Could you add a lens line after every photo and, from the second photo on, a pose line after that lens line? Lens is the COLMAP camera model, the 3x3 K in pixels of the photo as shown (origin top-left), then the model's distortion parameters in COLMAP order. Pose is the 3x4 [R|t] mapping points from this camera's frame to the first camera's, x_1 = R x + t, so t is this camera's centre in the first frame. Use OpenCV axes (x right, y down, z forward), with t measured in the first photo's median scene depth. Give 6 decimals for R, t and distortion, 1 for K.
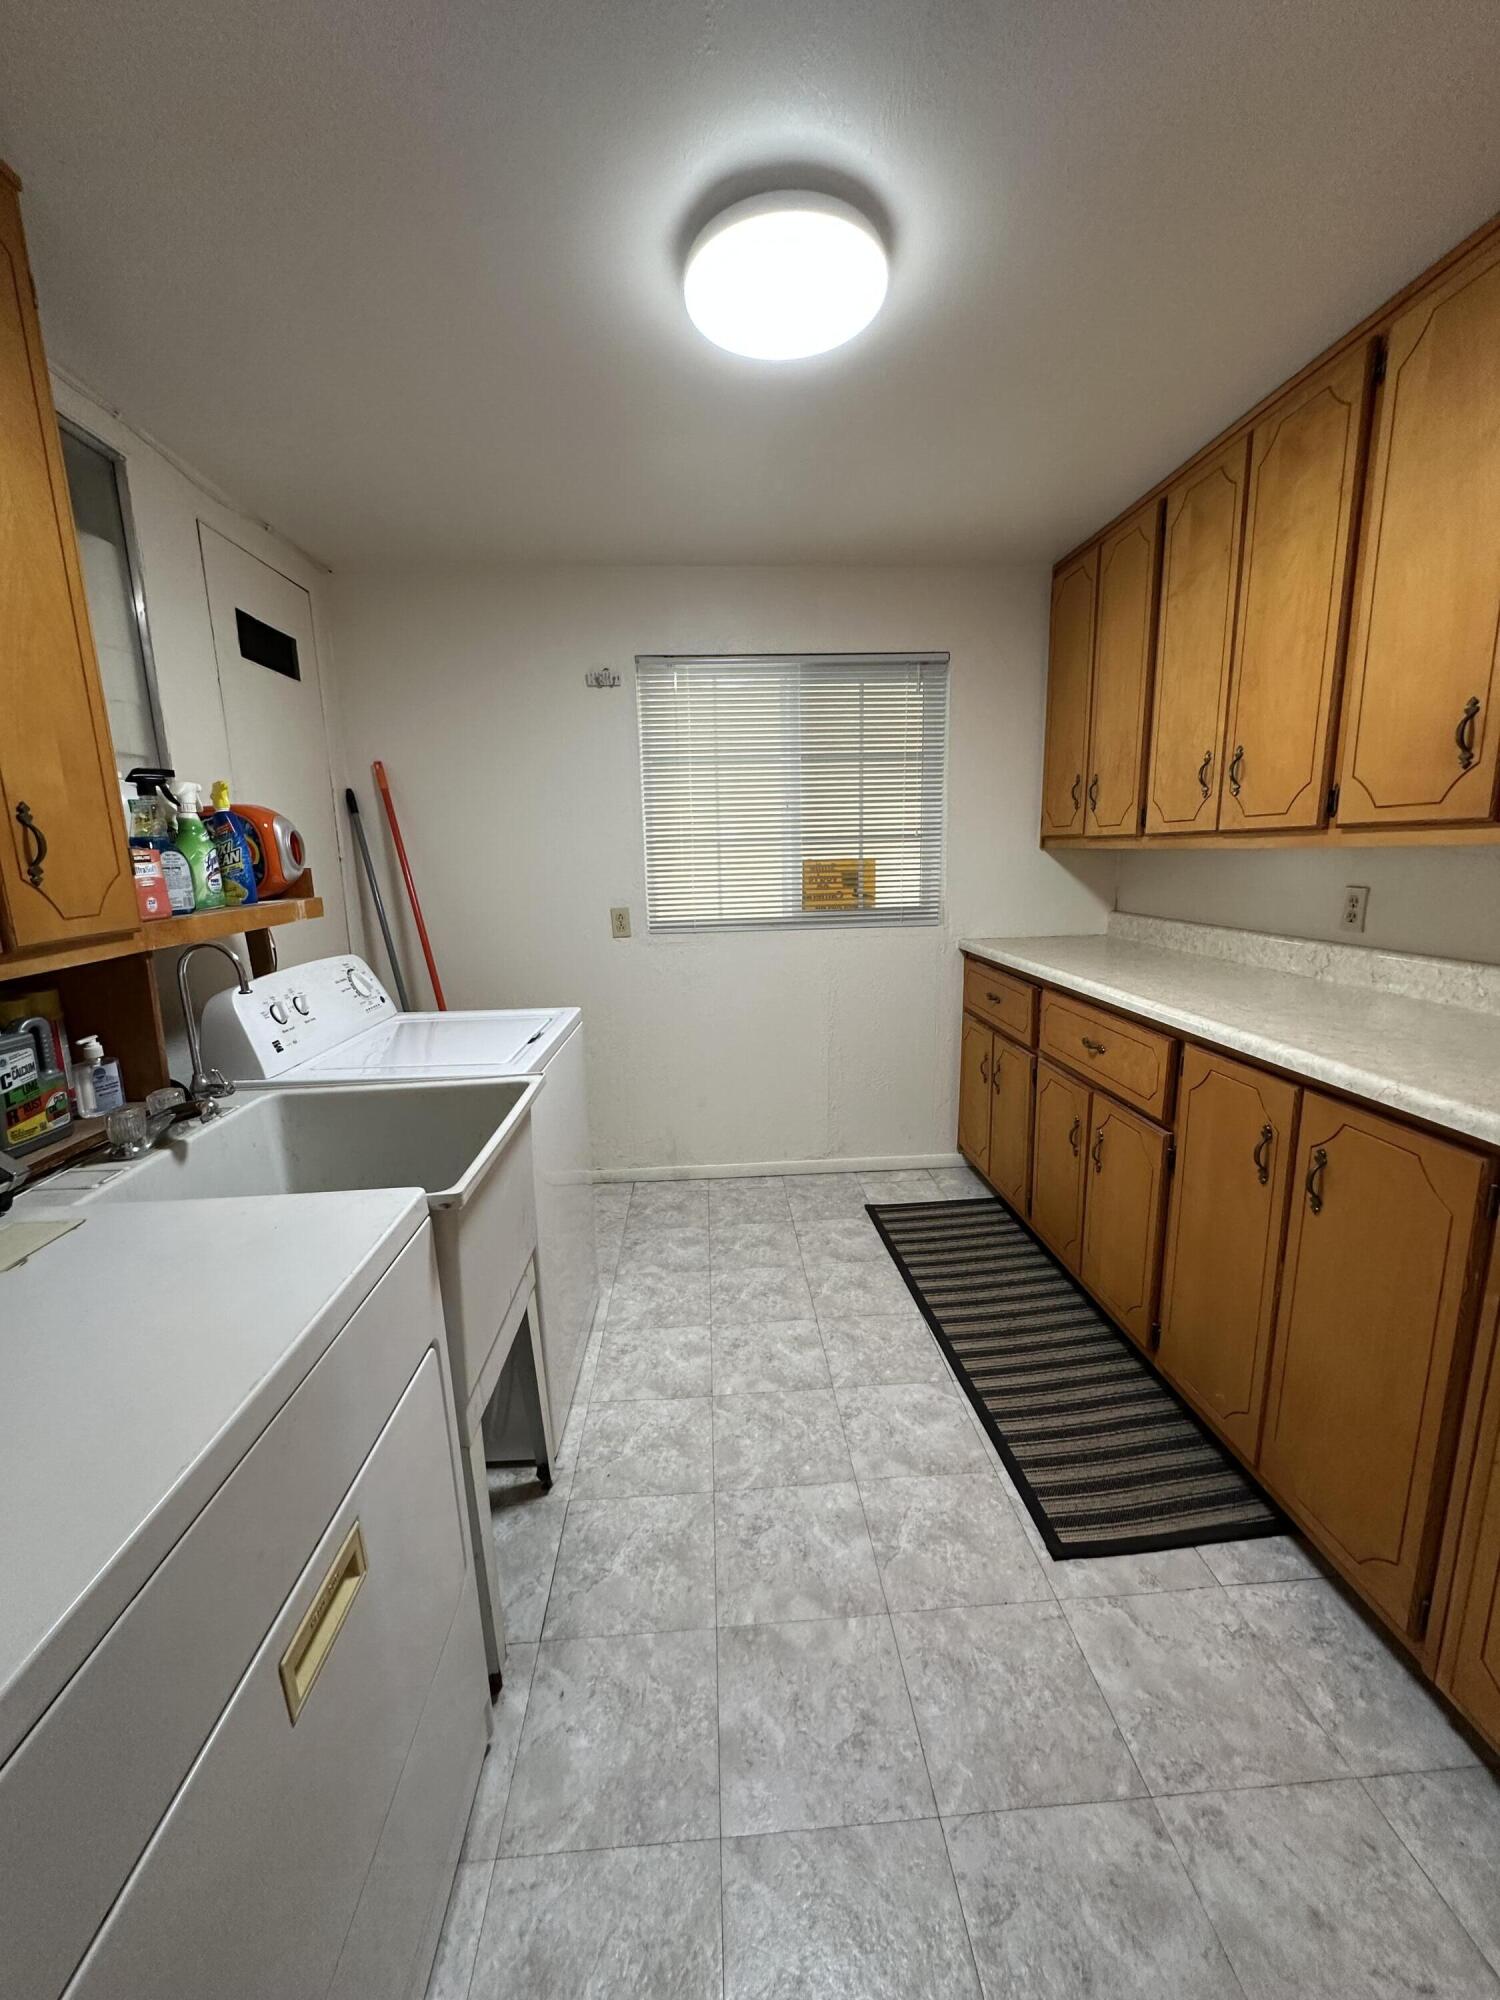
lens RADIAL K [[790.9, 0, 743.2], [0, 790.9, 1003.0], [0, 0, 1]] dist [-0.004441, 0.000989]
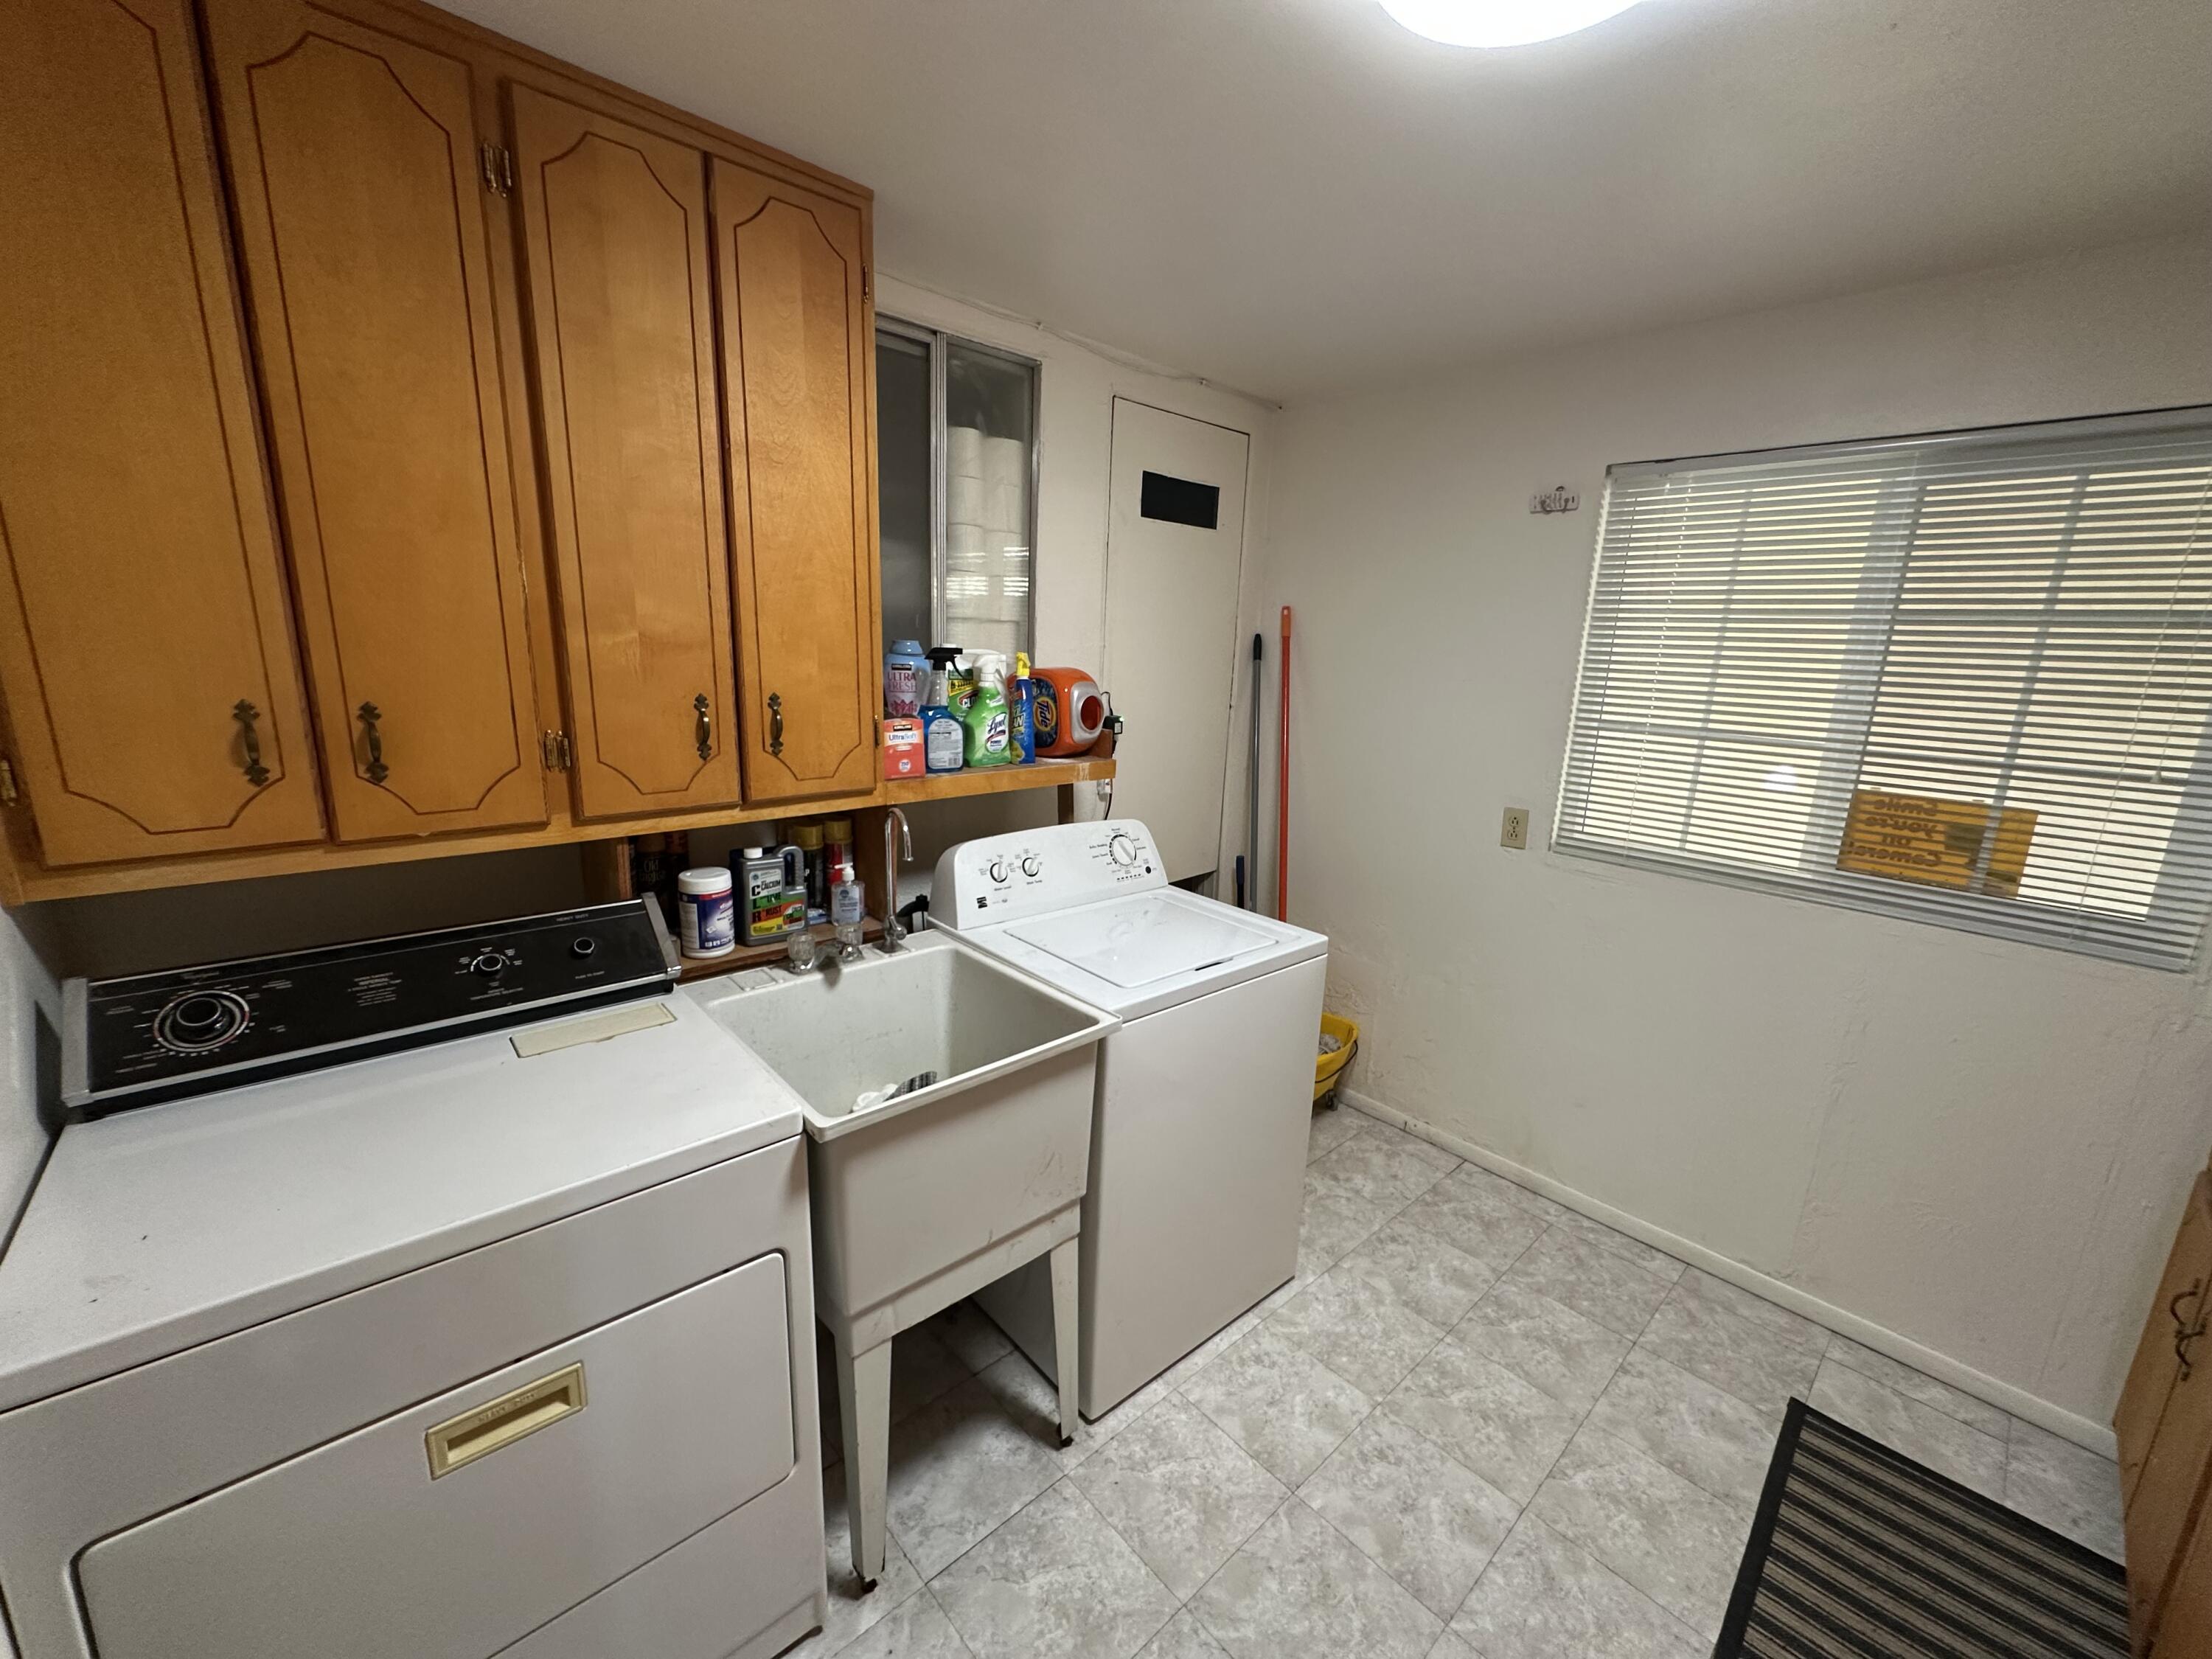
lens RADIAL K [[874.7, 0, 1108.2], [0, 874.7, 834.1], [0, 0, 1]] dist [-0.004441, 0.000989]
pose [[0.637449, 0.216711, -0.739388, 0.297388], [-0.202427, 0.973024, 0.110670, -0.155081], [0.743426, 0.079126, 0.664121, 0.240182]]
